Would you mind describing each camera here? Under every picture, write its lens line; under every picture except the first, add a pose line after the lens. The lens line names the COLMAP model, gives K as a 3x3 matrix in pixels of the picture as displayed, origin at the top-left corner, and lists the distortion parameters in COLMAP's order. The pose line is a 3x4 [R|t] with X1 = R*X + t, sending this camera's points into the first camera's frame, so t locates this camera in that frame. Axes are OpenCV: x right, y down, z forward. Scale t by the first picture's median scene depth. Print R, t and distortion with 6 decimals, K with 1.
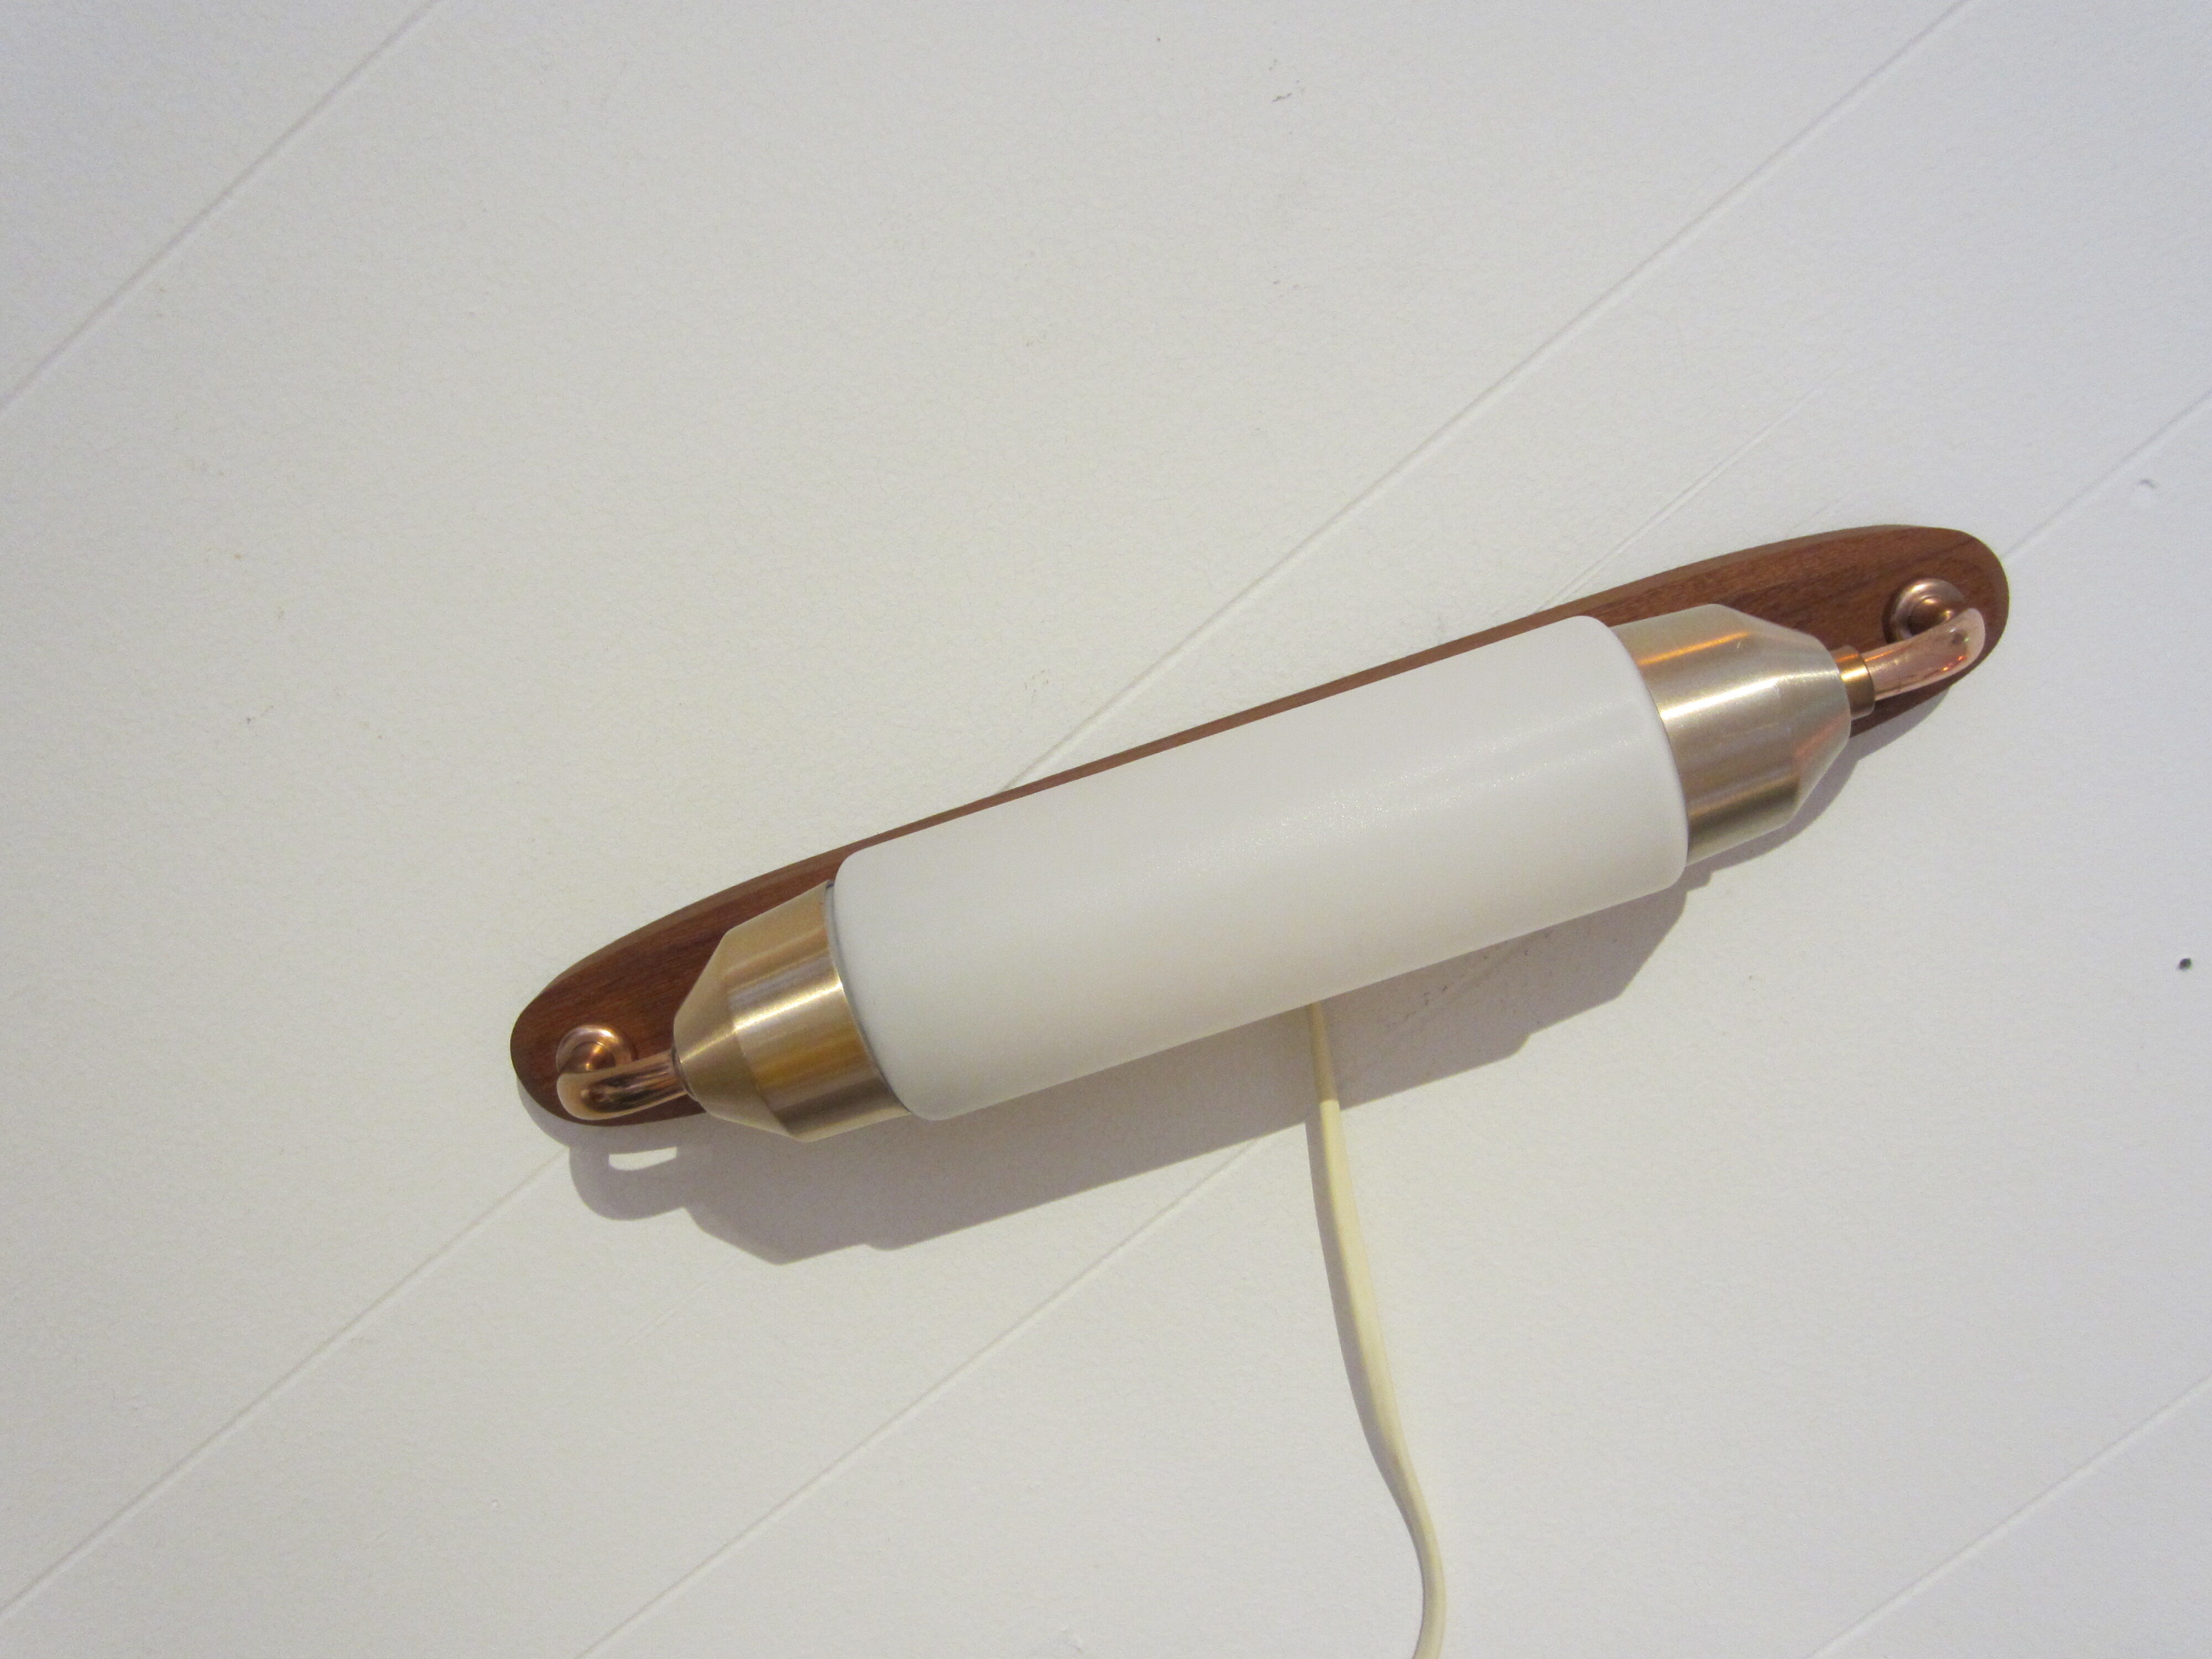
lens RADIAL K [[1763.3, 0, 1090.8], [0, 1763.3, 876.3], [0, 0, 1]] dist [-0.049390, 0.030143]
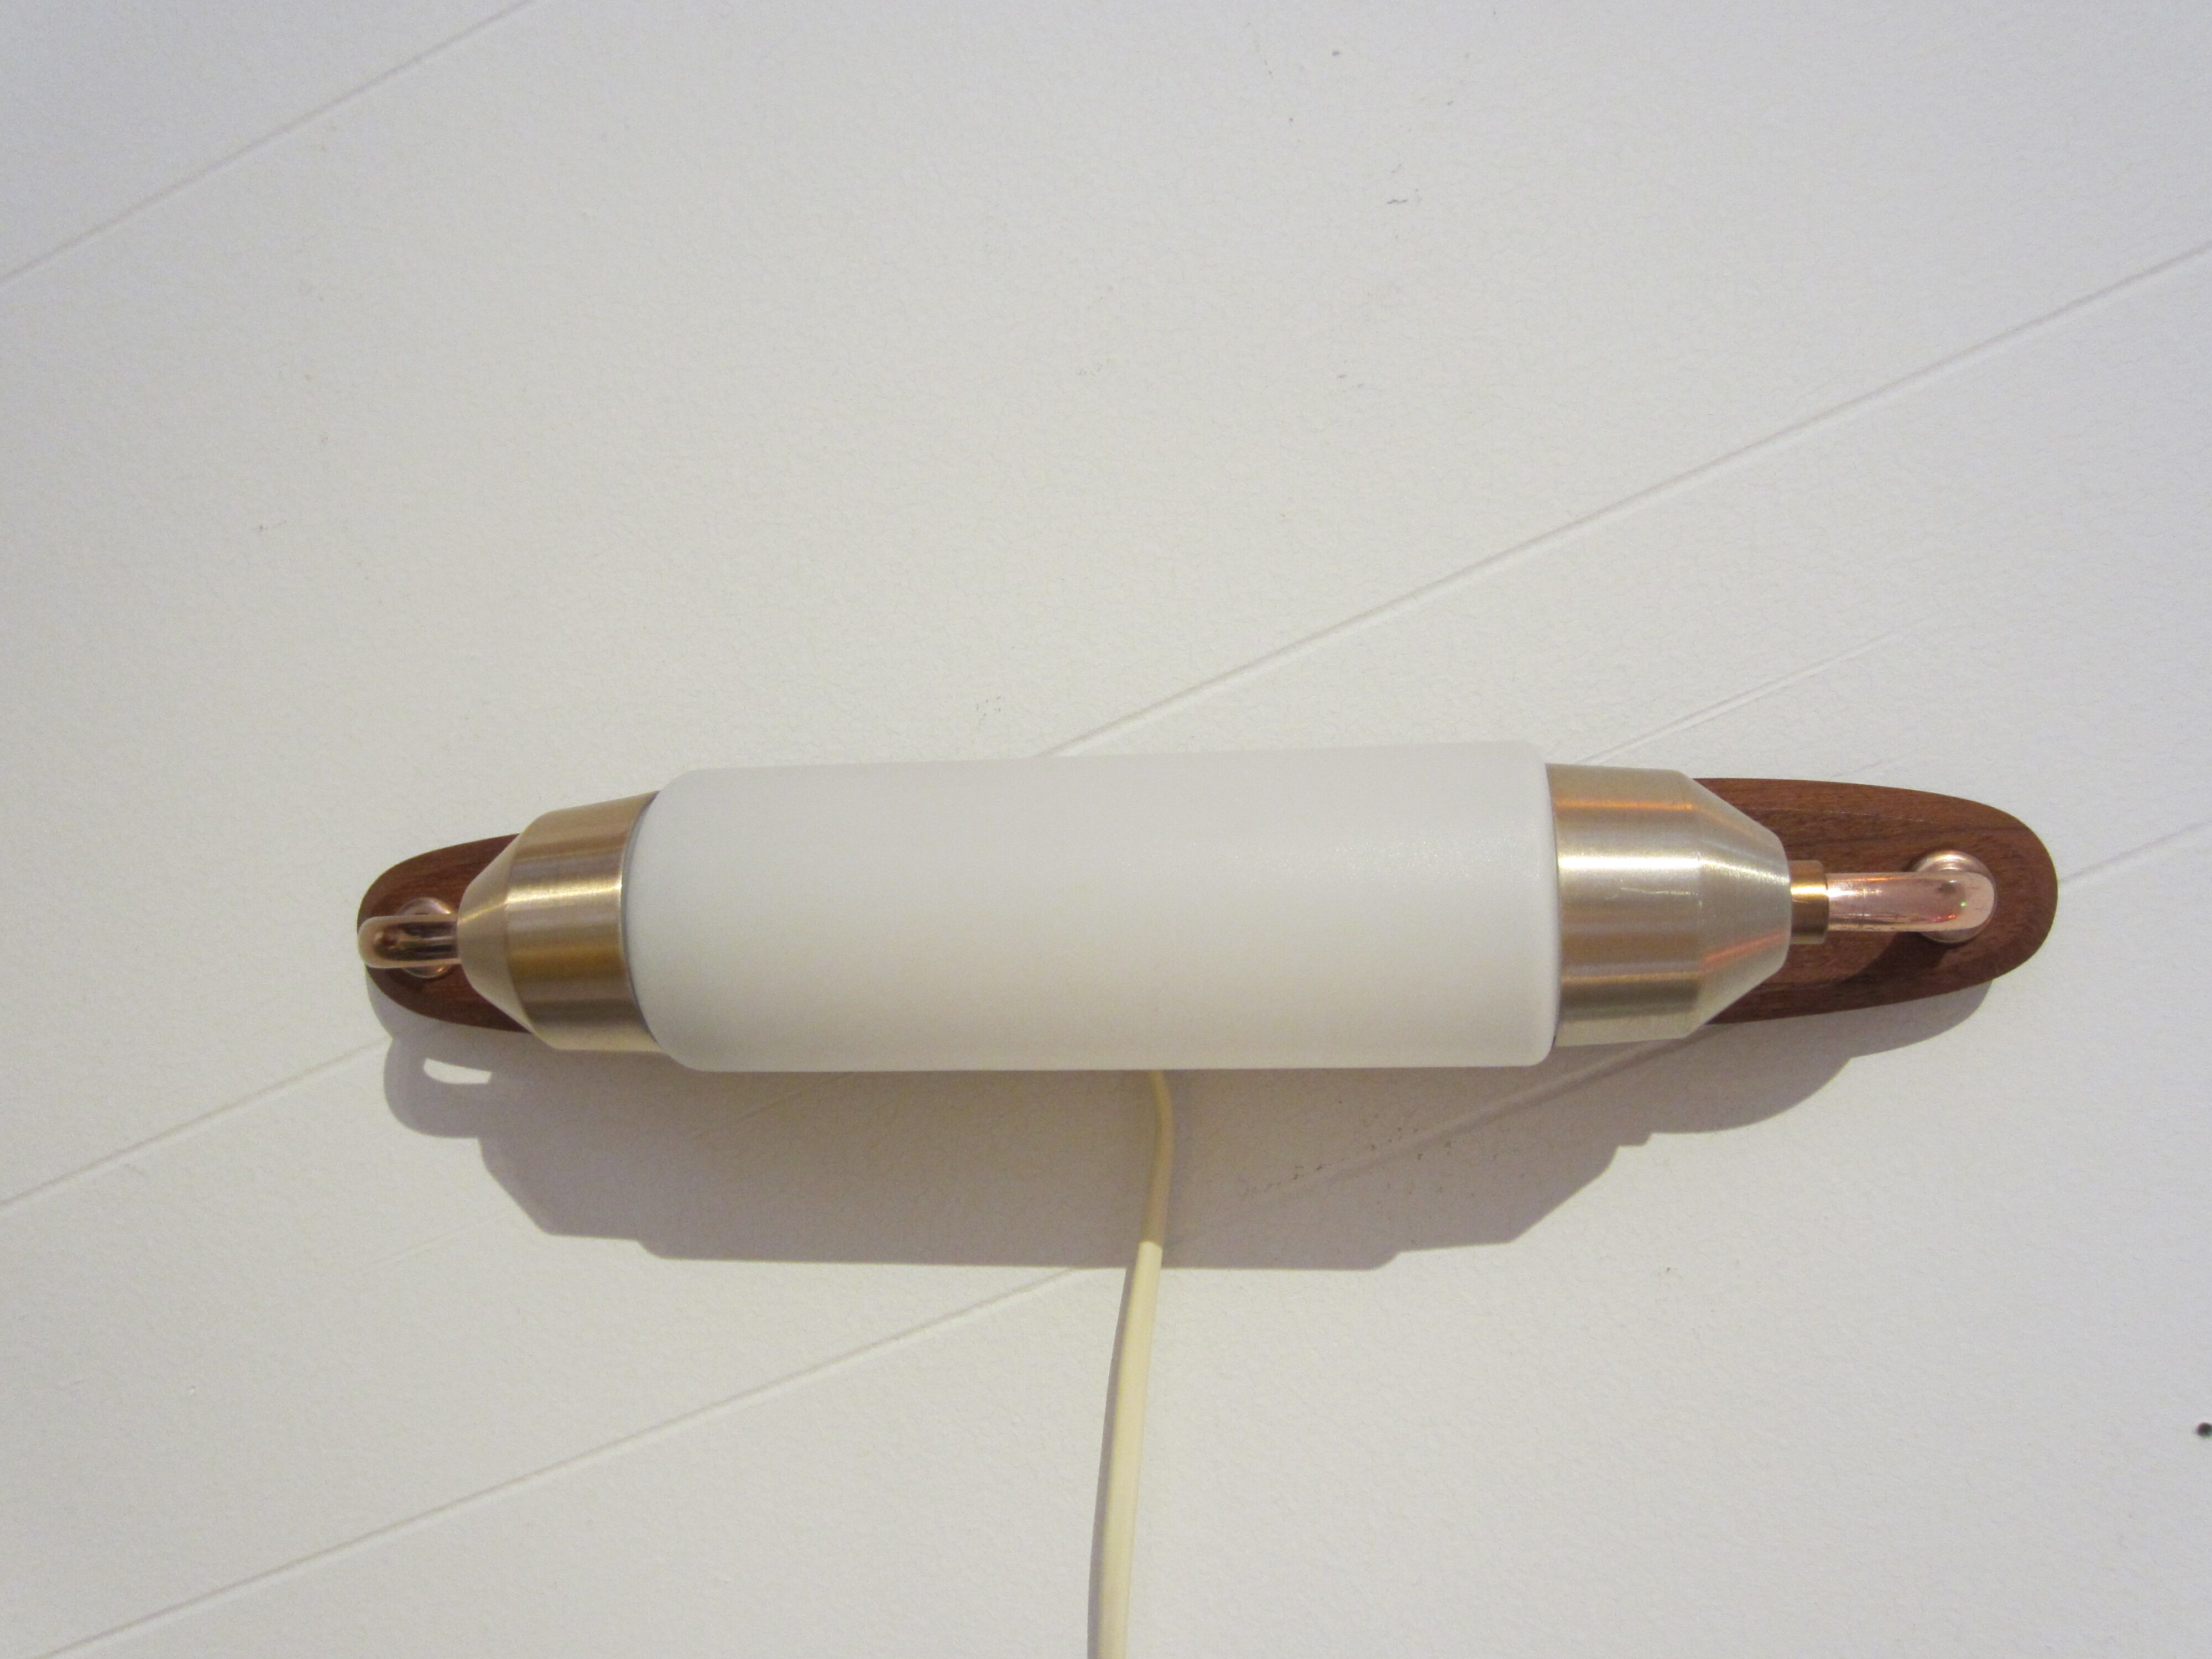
lens RADIAL K [[1763.3, 0, 1110.1], [0, 1763.3, 878.8], [0, 0, 1]] dist [-0.049390, 0.030143]
pose [[0.941596, 0.290669, -0.170027, 0.222671], [-0.317997, 0.933632, -0.164951, 0.113843], [0.110797, 0.209385, 0.971536, 0.105722]]
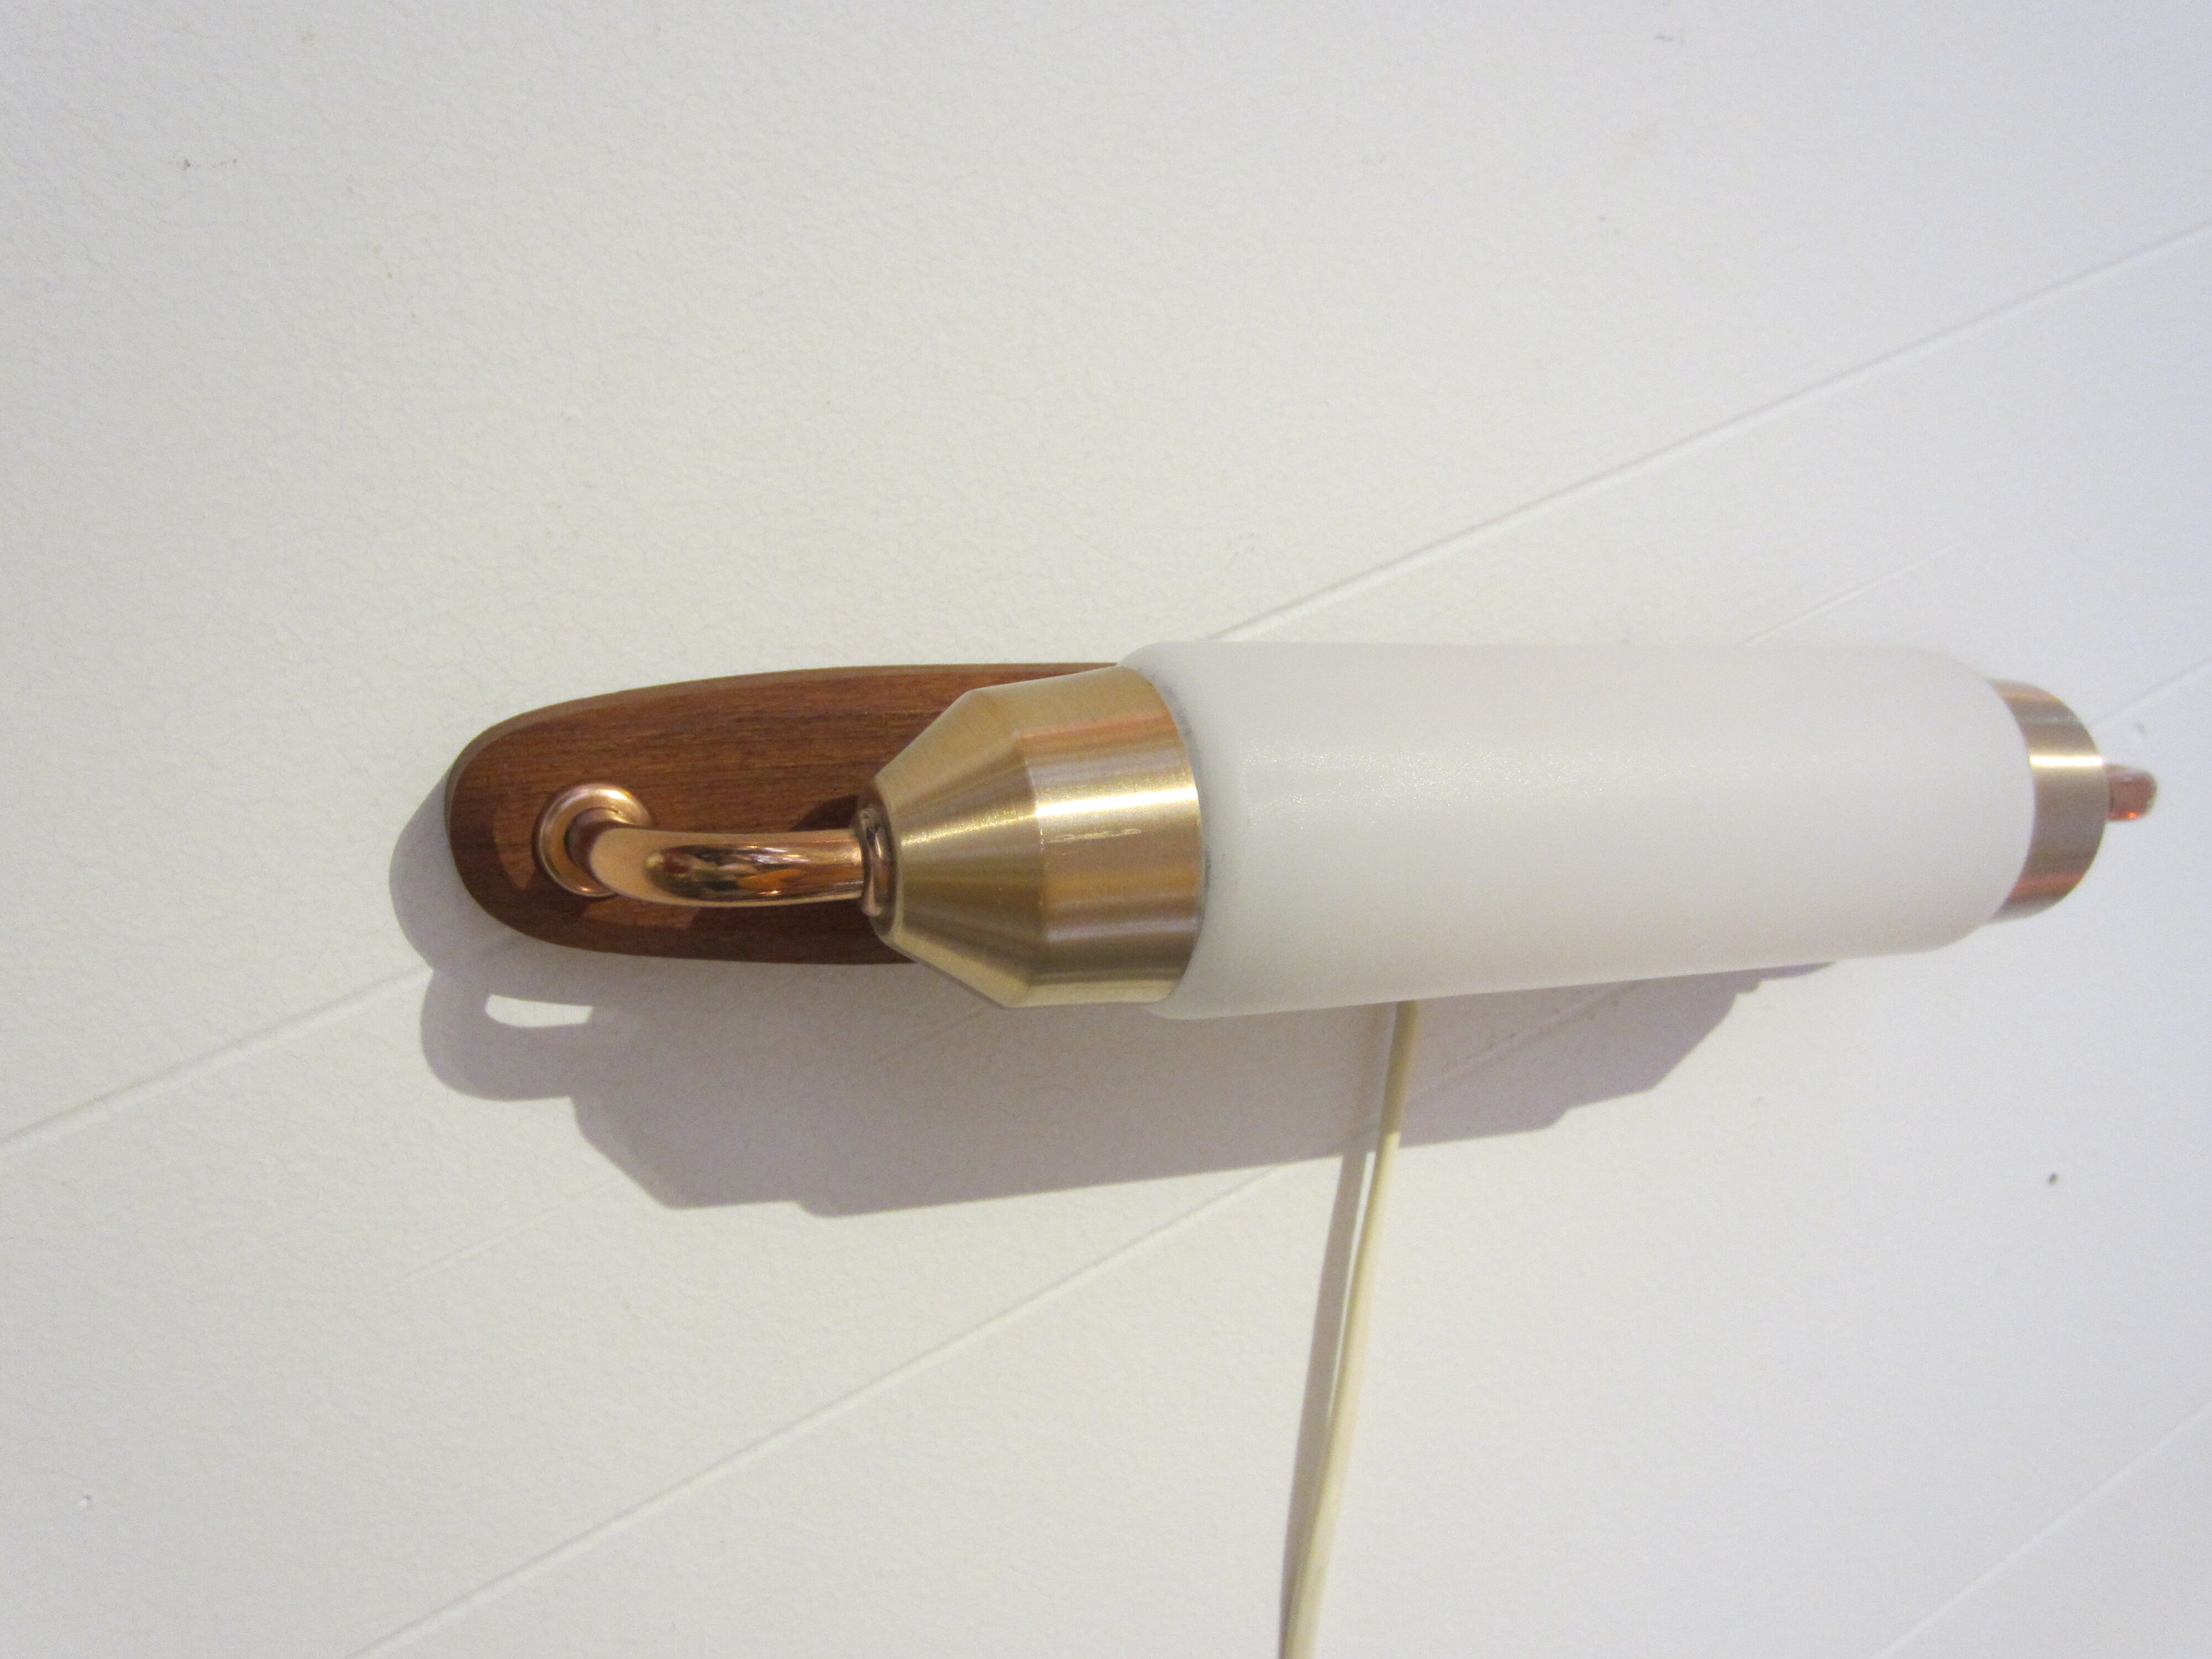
lens RADIAL K [[1763.3, 0, 1098.2], [0, 1763.3, 835.8], [0, 0, 1]] dist [-0.049390, 0.030143]
pose [[0.869740, 0.279669, 0.406617, -0.386674], [-0.227413, 0.958358, -0.172724, 0.176809], [-0.437991, 0.057755, 0.897122, 0.312196]]
